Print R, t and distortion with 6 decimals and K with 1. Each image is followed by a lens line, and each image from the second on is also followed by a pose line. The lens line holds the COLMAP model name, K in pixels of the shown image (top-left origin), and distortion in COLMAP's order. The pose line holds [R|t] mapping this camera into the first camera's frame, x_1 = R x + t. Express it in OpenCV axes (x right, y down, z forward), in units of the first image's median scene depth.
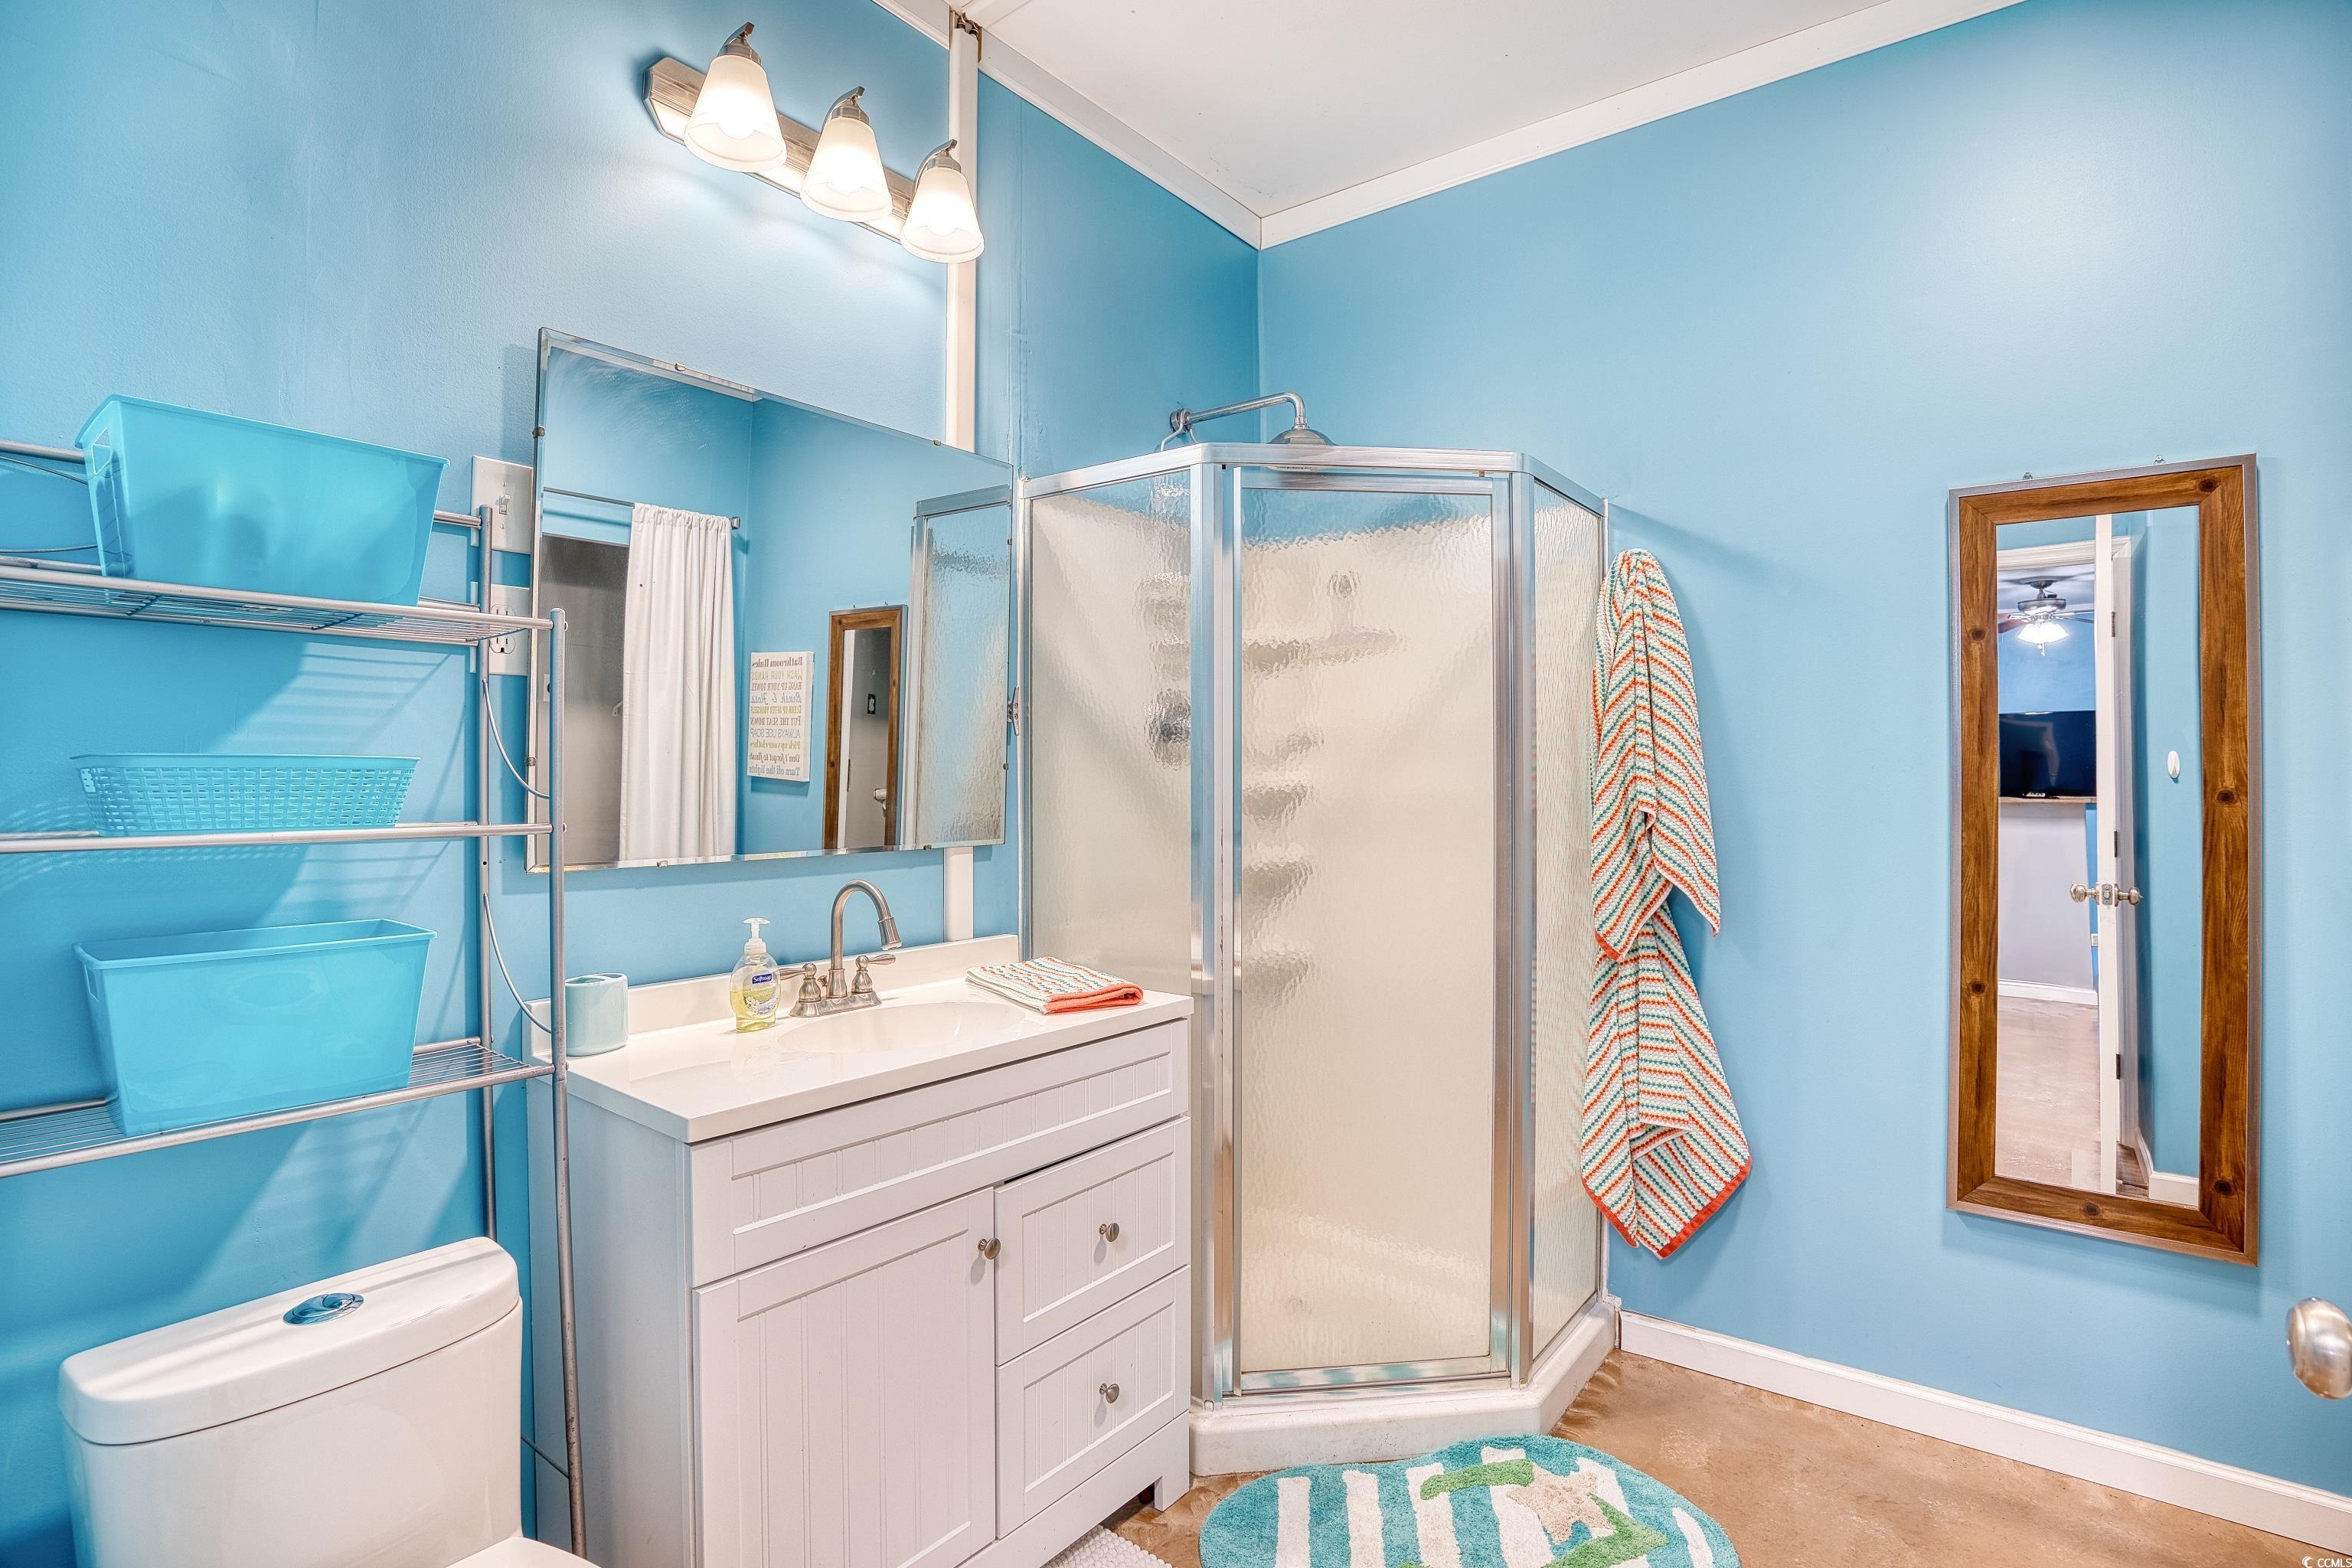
lens RADIAL K [[1108.3, 0, 1170.4], [0, 1108.3, 769.0], [0, 0, 1]] dist [-0.035595, 0.002506]
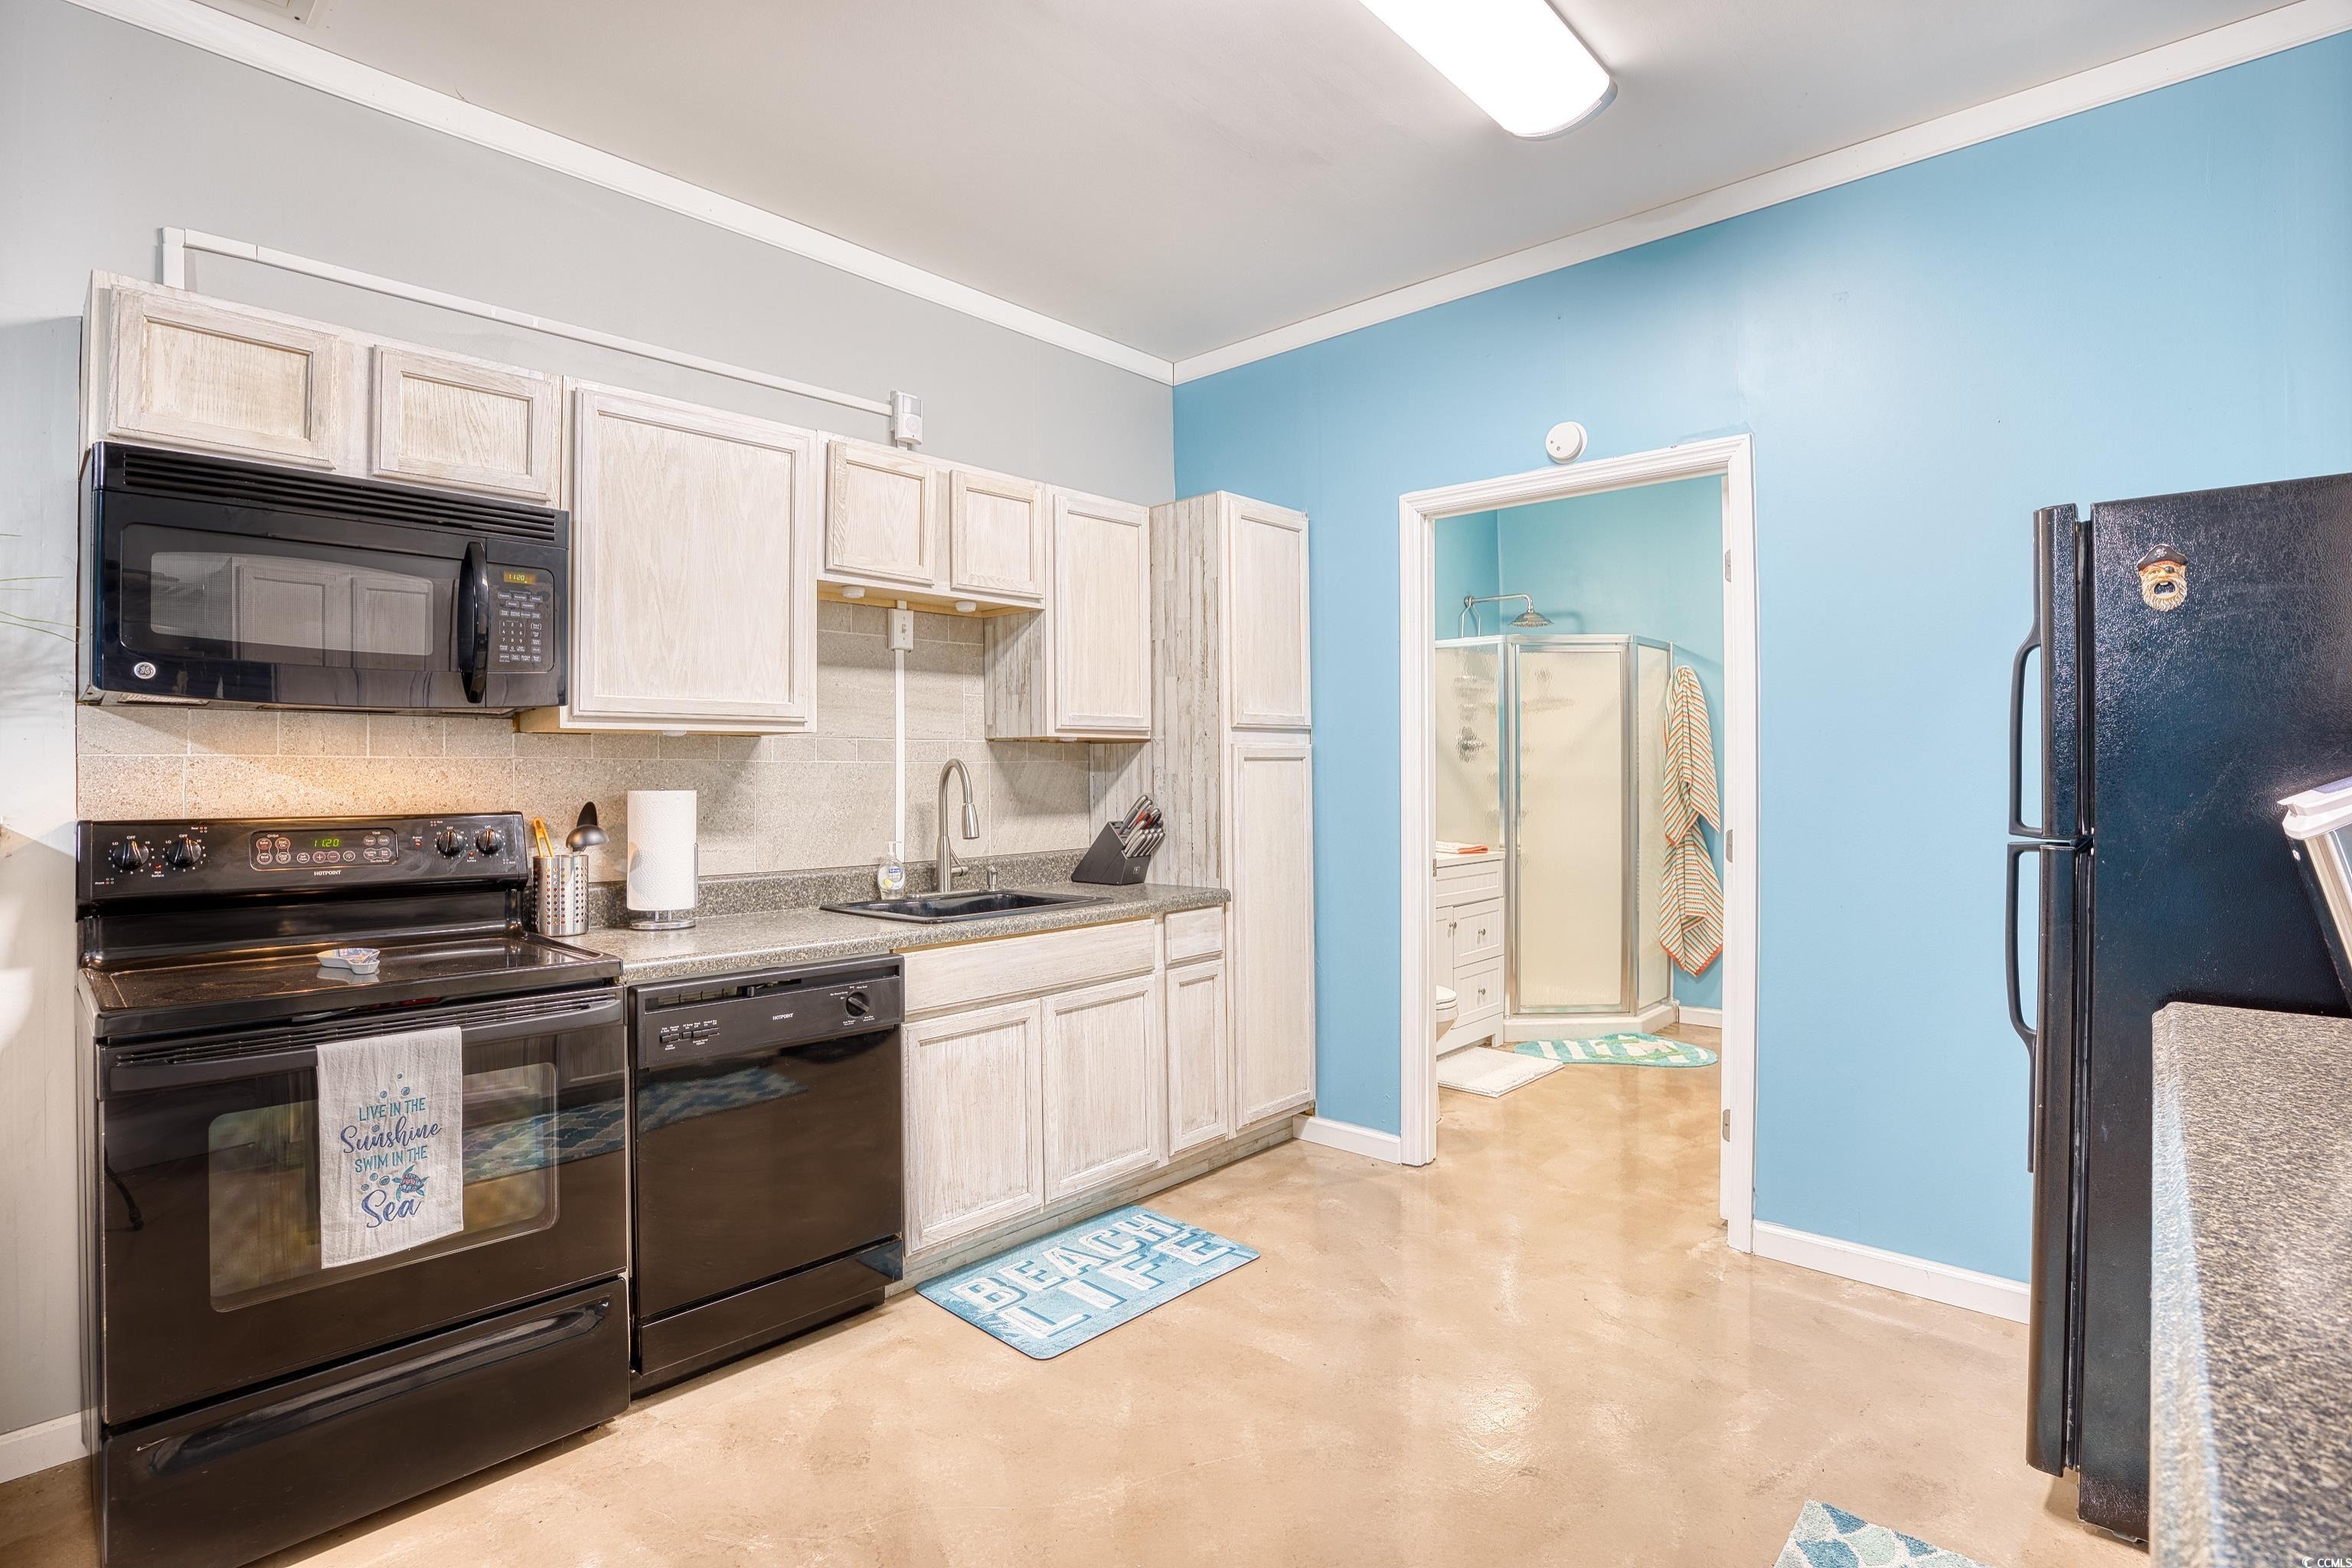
lens RADIAL K [[1108.3, 0, 1158.7], [0, 1108.3, 764.6], [0, 0, 1]] dist [-0.035595, 0.002506]
pose [[0.996318, -0.003432, -0.085669, -0.475882], [0.003992, 0.999972, 0.006369, -0.016617], [0.085645, -0.006688, 0.996303, -1.391240]]
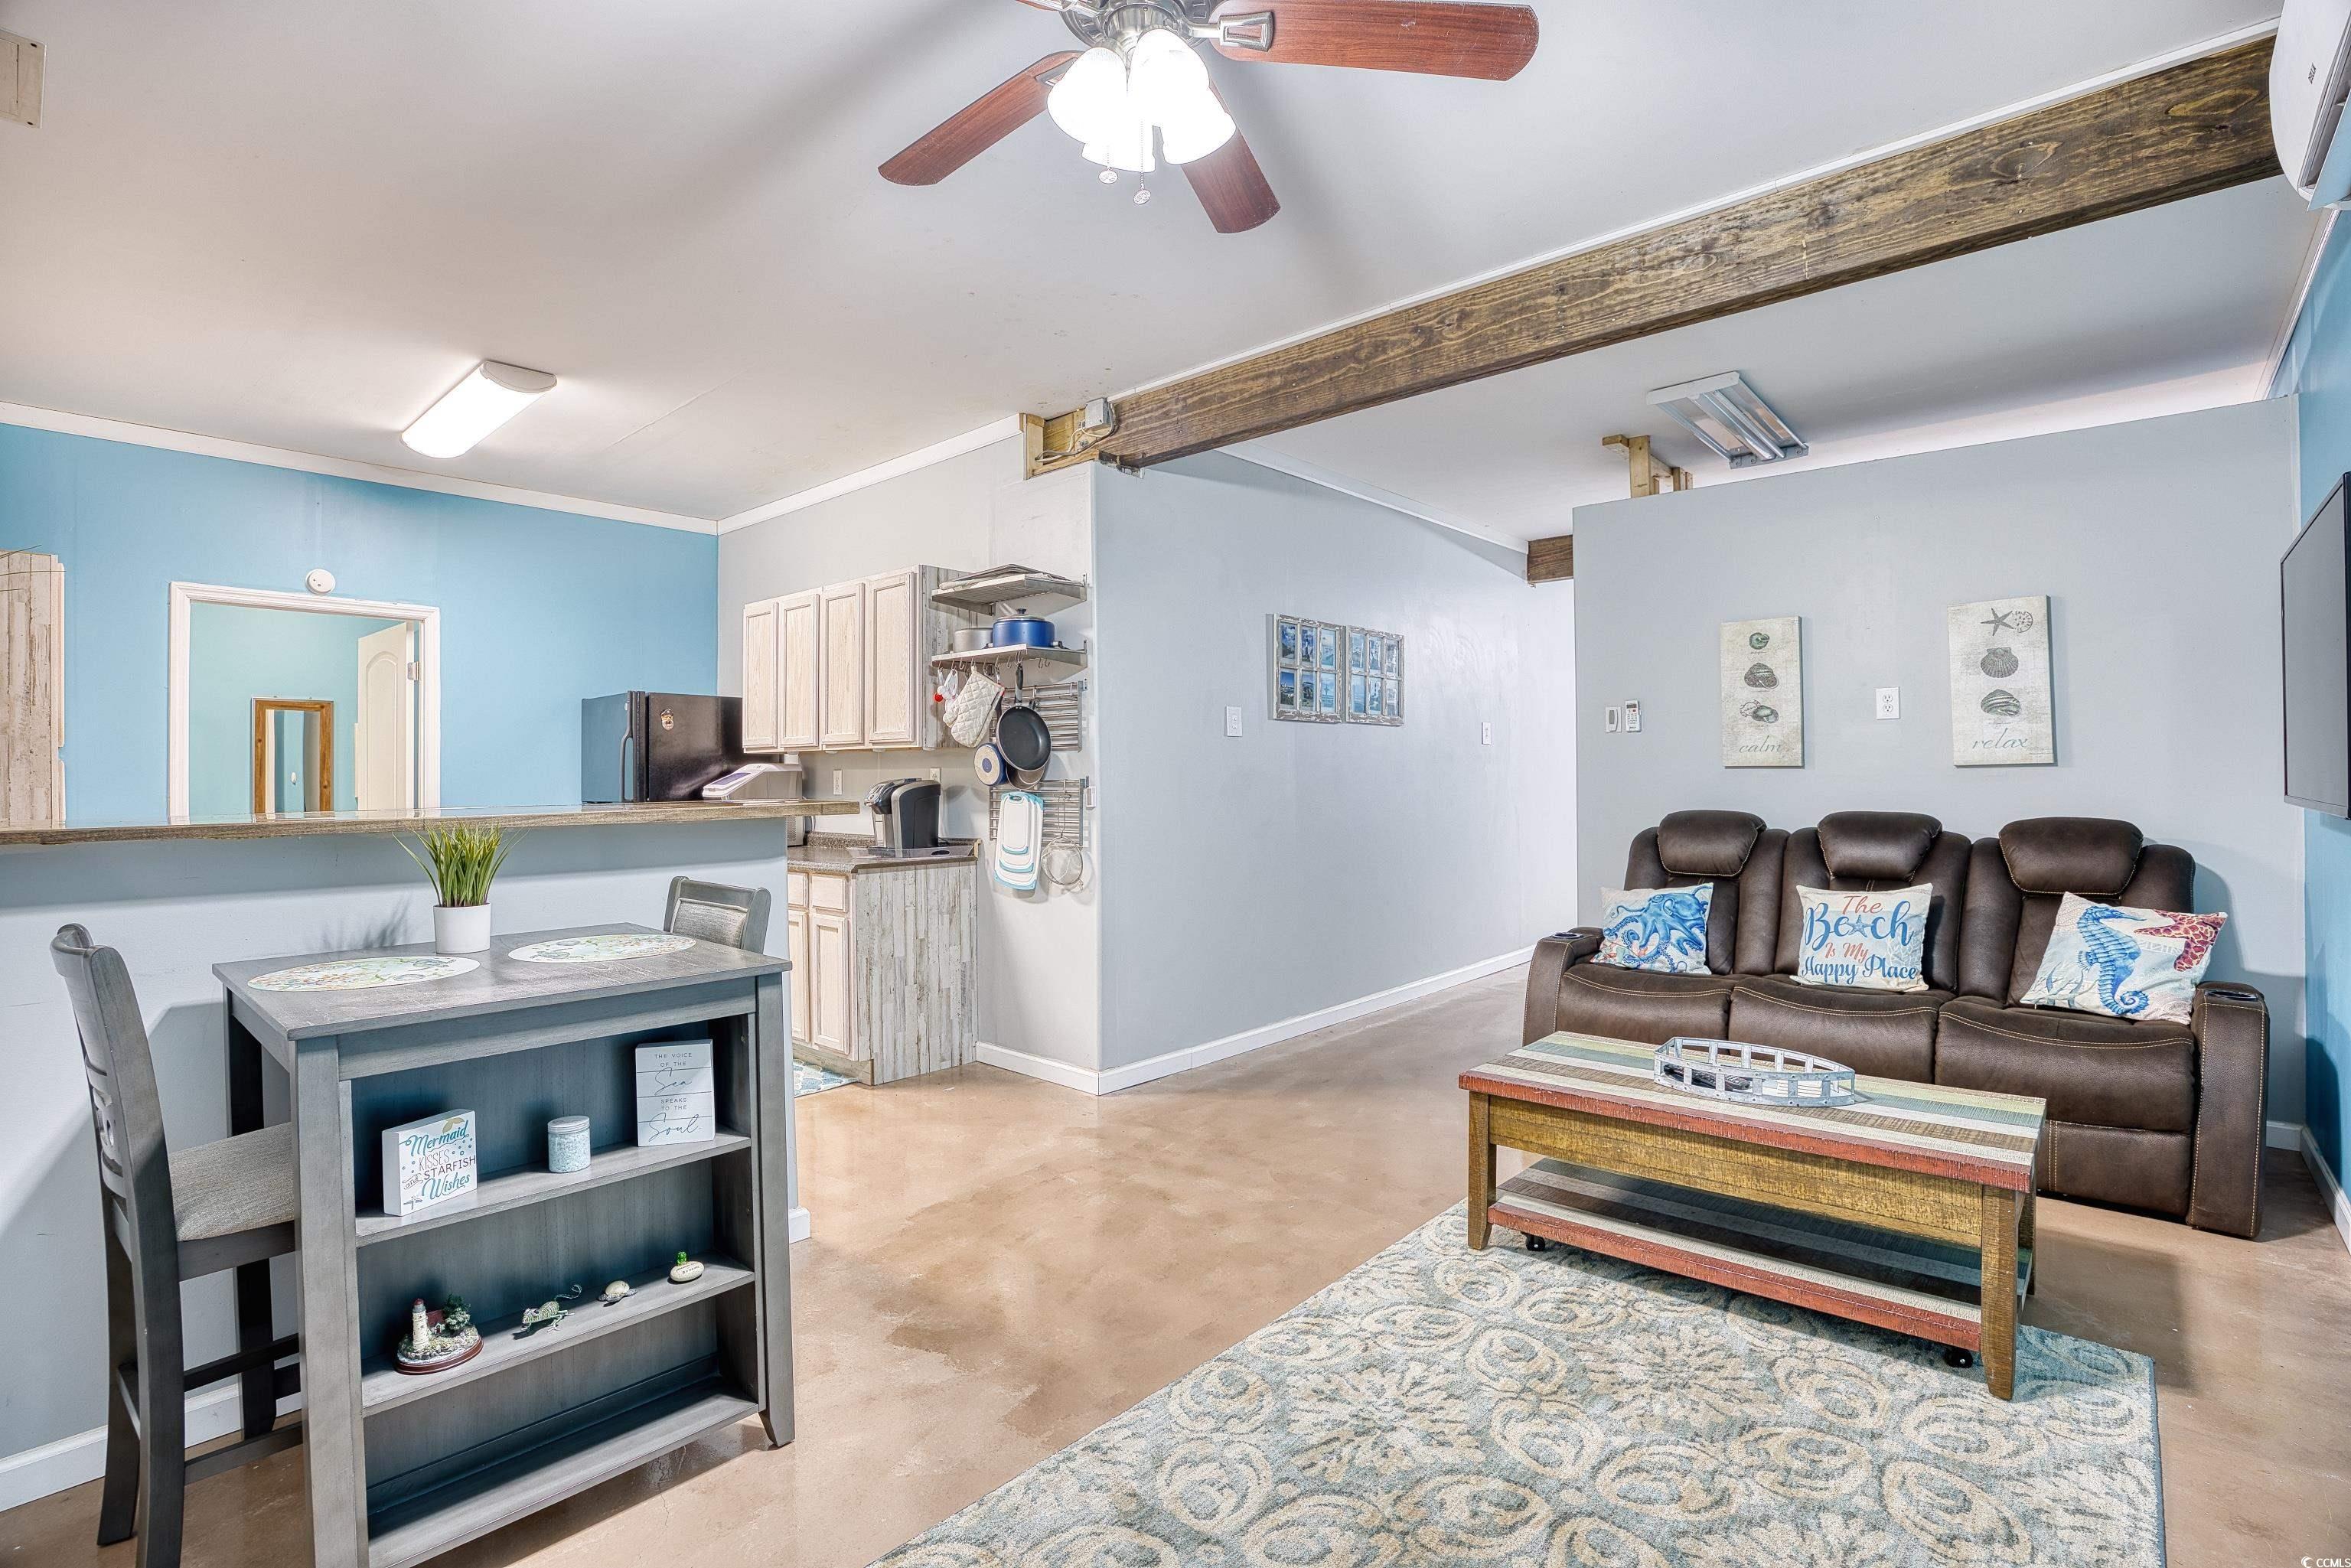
lens RADIAL K [[1107.7, 0, 1150.6], [0, 1107.7, 796.6], [0, 0, 1]] dist [-0.035595, 0.002506]
pose [[0.071985, -0.015140, 0.997291, -2.177044], [-0.002804, 0.999878, 0.015382, -0.008529], [-0.997402, -0.003904, 0.071934, -1.828319]]
